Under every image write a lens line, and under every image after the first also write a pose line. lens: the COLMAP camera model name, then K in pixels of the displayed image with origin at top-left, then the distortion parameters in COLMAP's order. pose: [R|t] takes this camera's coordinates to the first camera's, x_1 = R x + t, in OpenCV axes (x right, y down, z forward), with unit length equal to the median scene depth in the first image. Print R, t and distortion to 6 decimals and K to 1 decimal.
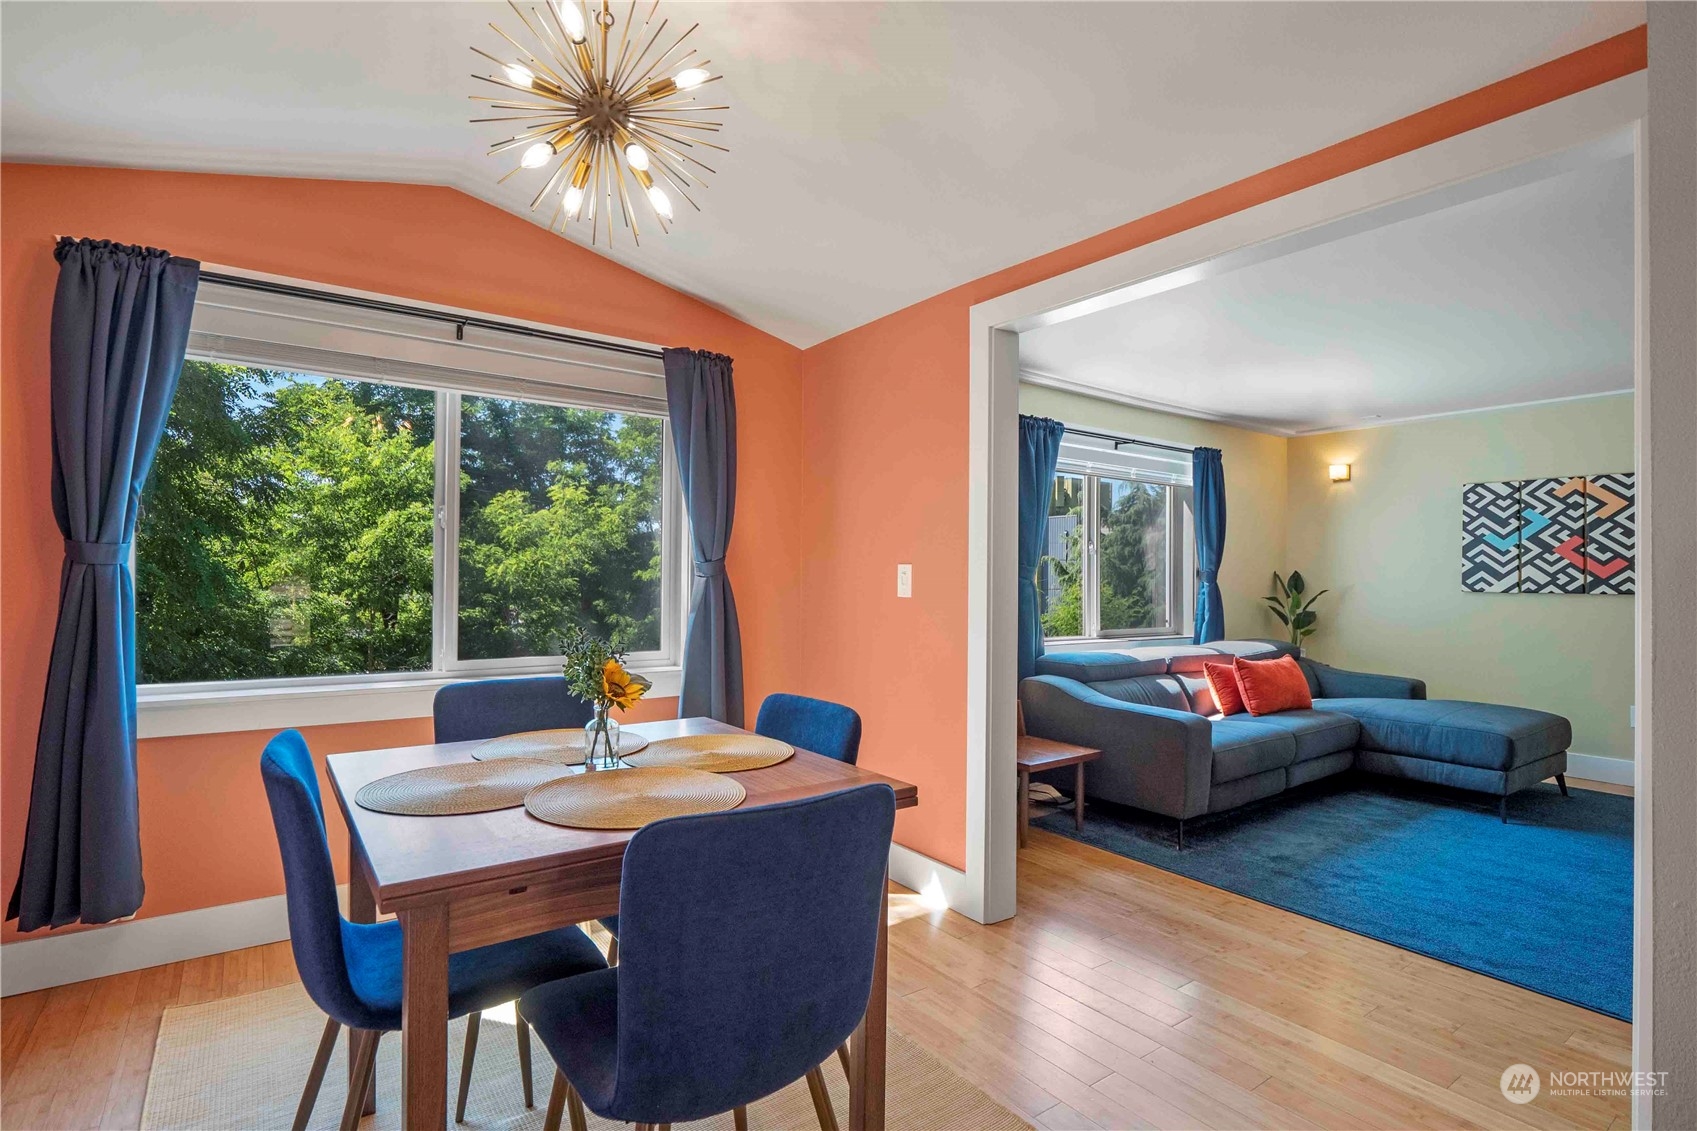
lens RADIAL K [[837.1, 0, 846.0], [0, 837.1, 568.5], [0, 0, 1]] dist [-0.006528, -0.001380]
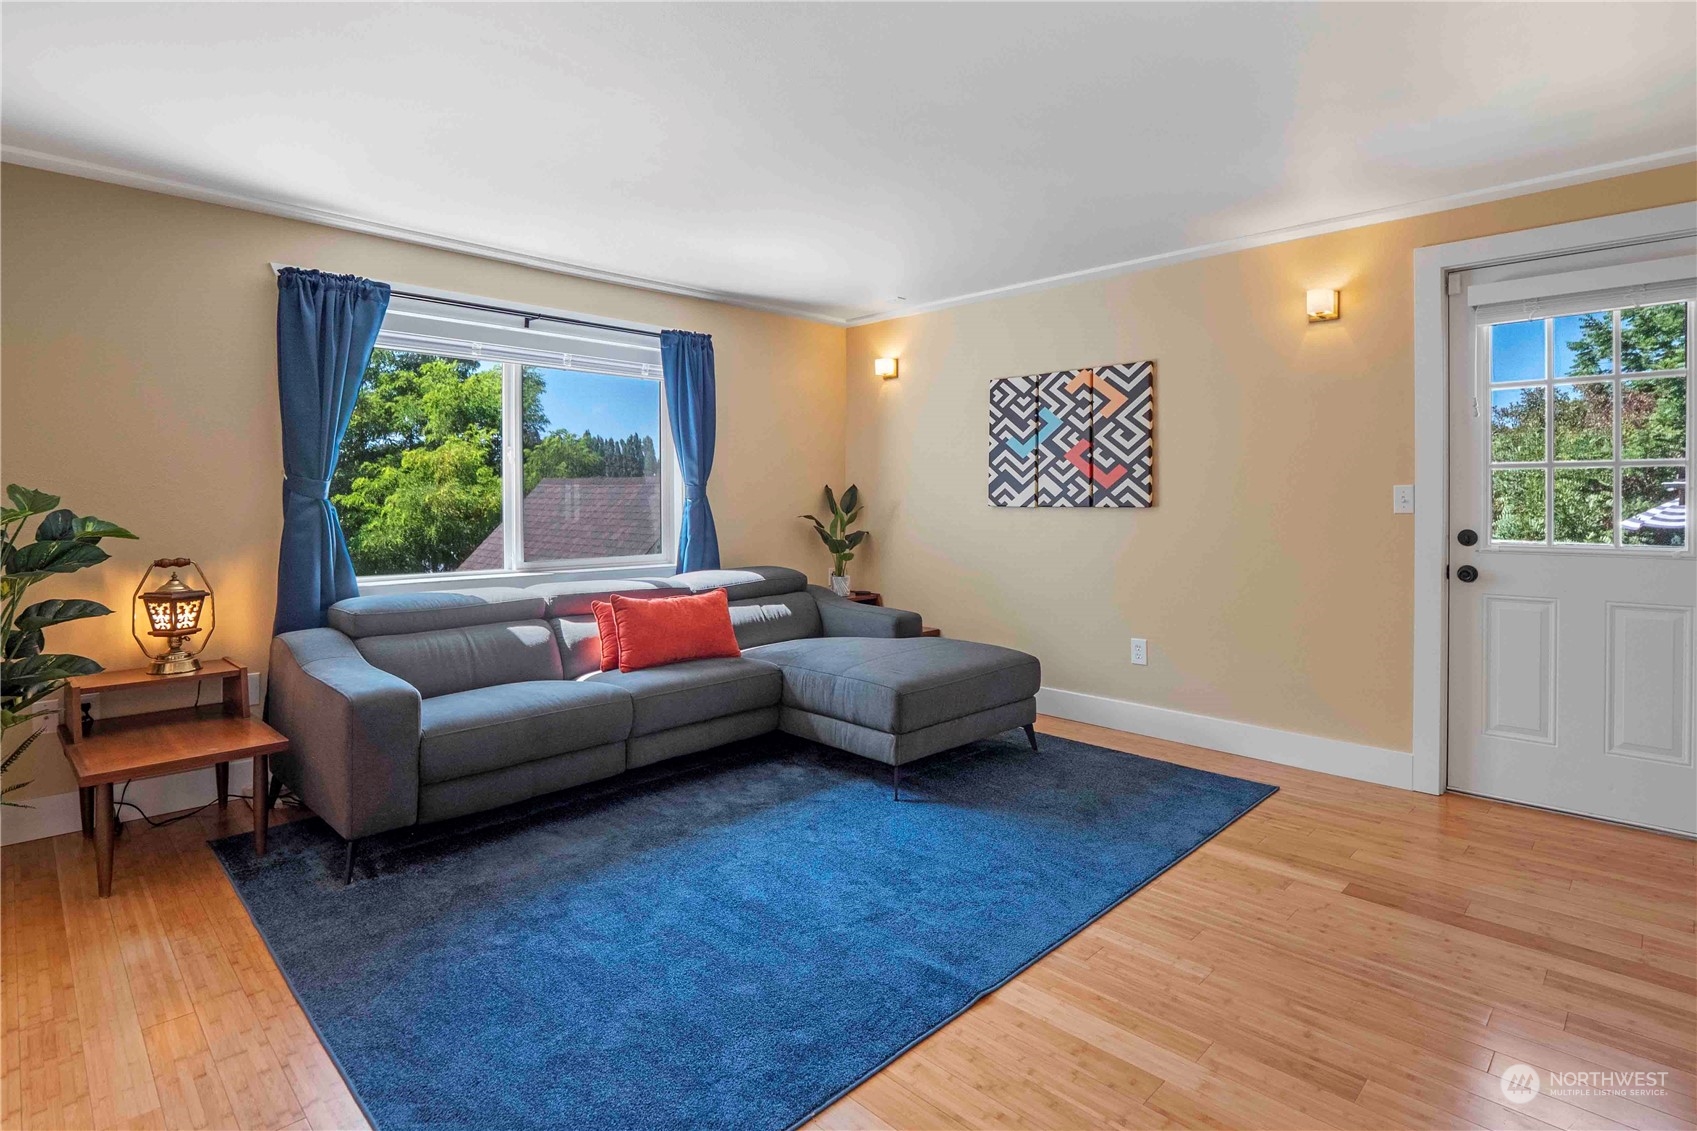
lens RADIAL K [[837.1, 0, 851.5], [0, 837.1, 517.6], [0, 0, 1]] dist [-0.006528, -0.001380]
pose [[0.988971, -0.013671, 0.147480, 0.508108], [0.009140, 0.999467, 0.031355, 0.011767], [-0.147830, -0.029662, 0.988568, 0.188105]]
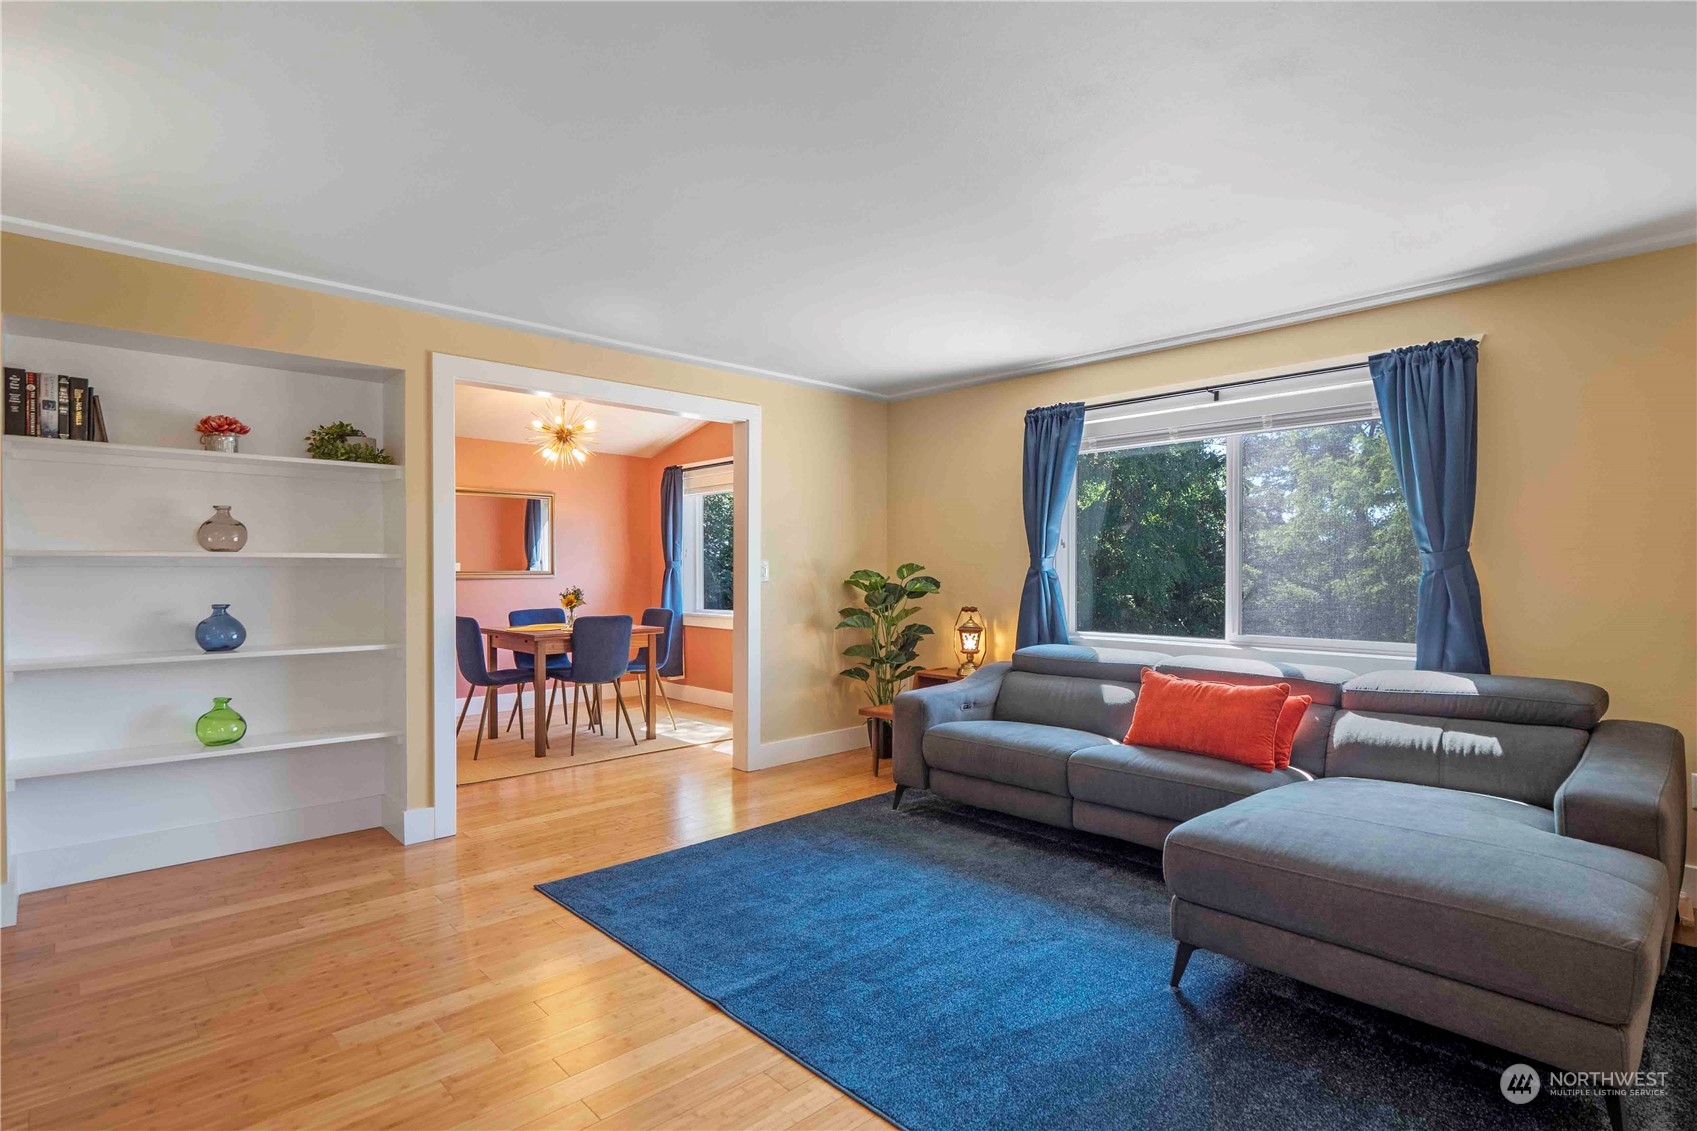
lens RADIAL K [[837.1, 0, 836.8], [0, 837.1, 575.0], [0, 0, 1]] dist [-0.006528, -0.001380]
pose [[0.116744, -0.002302, -0.993159, 1.065334], [0.010855, 0.999941, -0.001042, 0.016966], [0.993103, -0.010660, 0.116762, 0.563414]]
